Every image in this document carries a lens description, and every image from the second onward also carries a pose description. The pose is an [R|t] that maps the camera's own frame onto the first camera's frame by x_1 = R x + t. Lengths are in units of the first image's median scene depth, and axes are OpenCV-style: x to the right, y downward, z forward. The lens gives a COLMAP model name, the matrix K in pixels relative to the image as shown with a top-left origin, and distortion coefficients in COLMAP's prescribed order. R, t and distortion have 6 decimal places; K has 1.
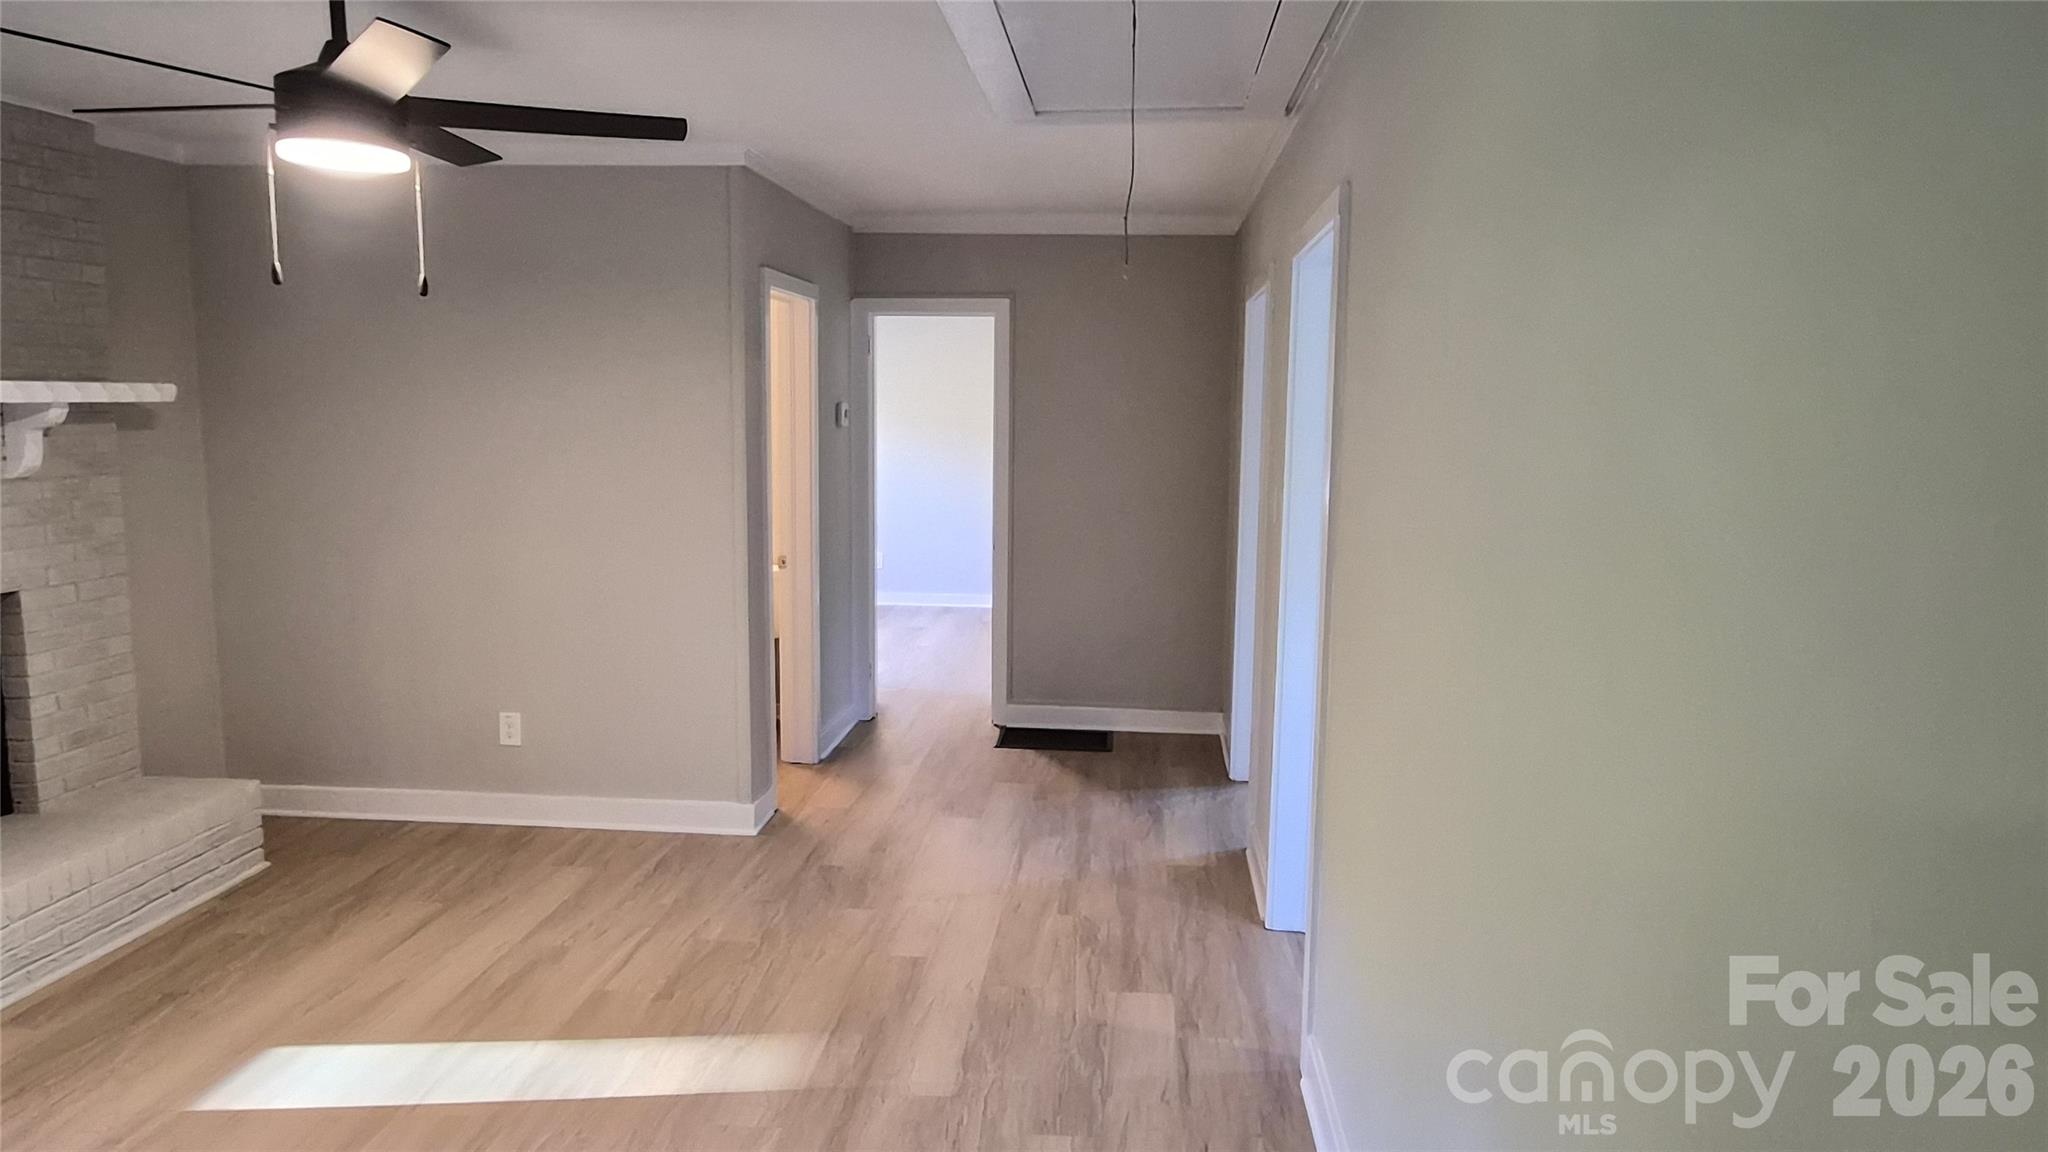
lens RADIAL K [[1283.5, 0, 1024.5], [0, 1283.5, 572.7], [0, 0, 1]] dist [0.013775, -0.000912]
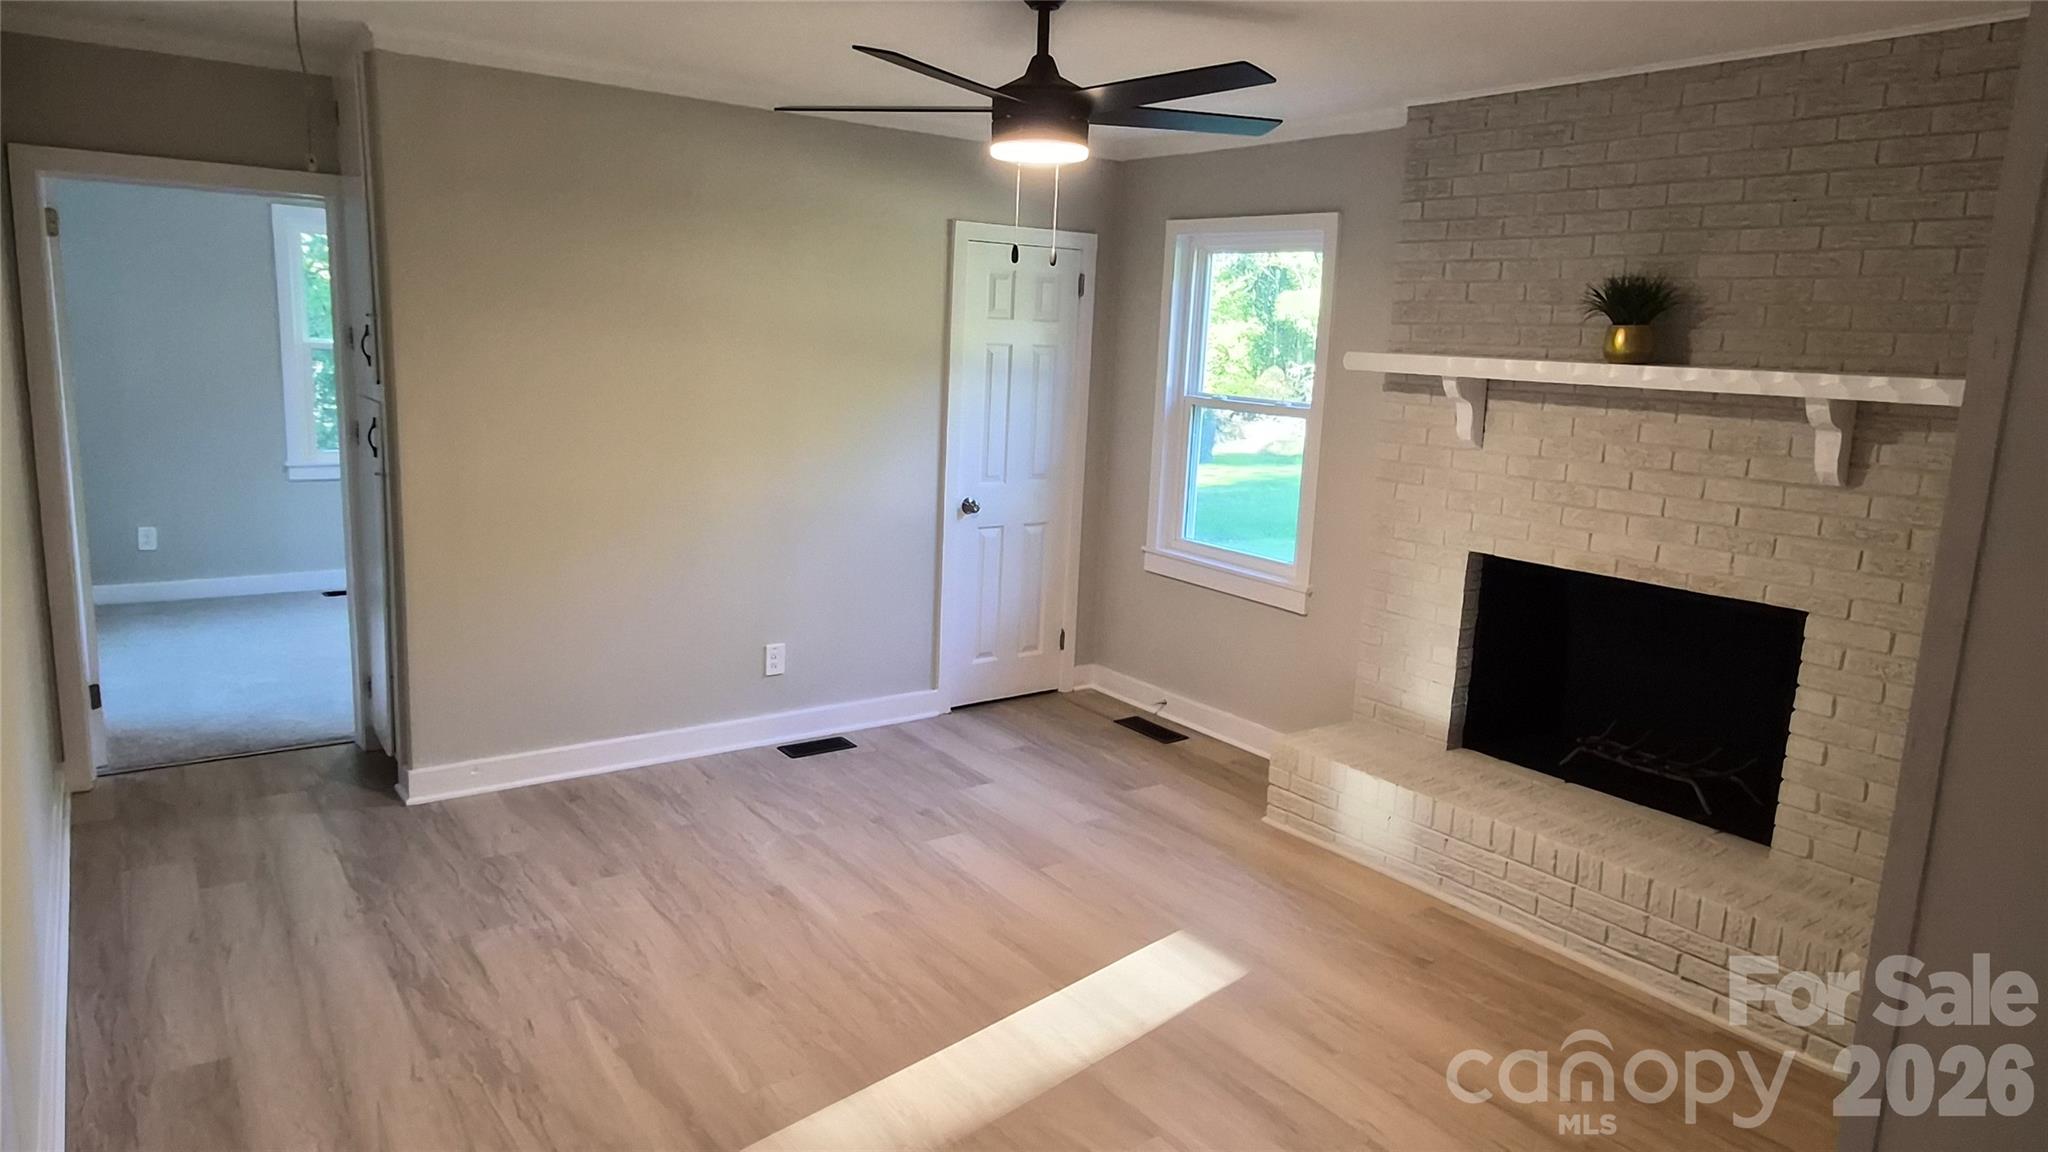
lens RADIAL K [[1283.5, 0, 1022.0], [0, 1283.5, 578.9], [0, 0, 1]] dist [0.013775, -0.000912]
pose [[-0.747414, 0.093432, -0.657756, 0.200483], [-0.137057, 0.947080, 0.290267, -0.195255], [0.650068, 0.307100, -0.695055, 1.302900]]
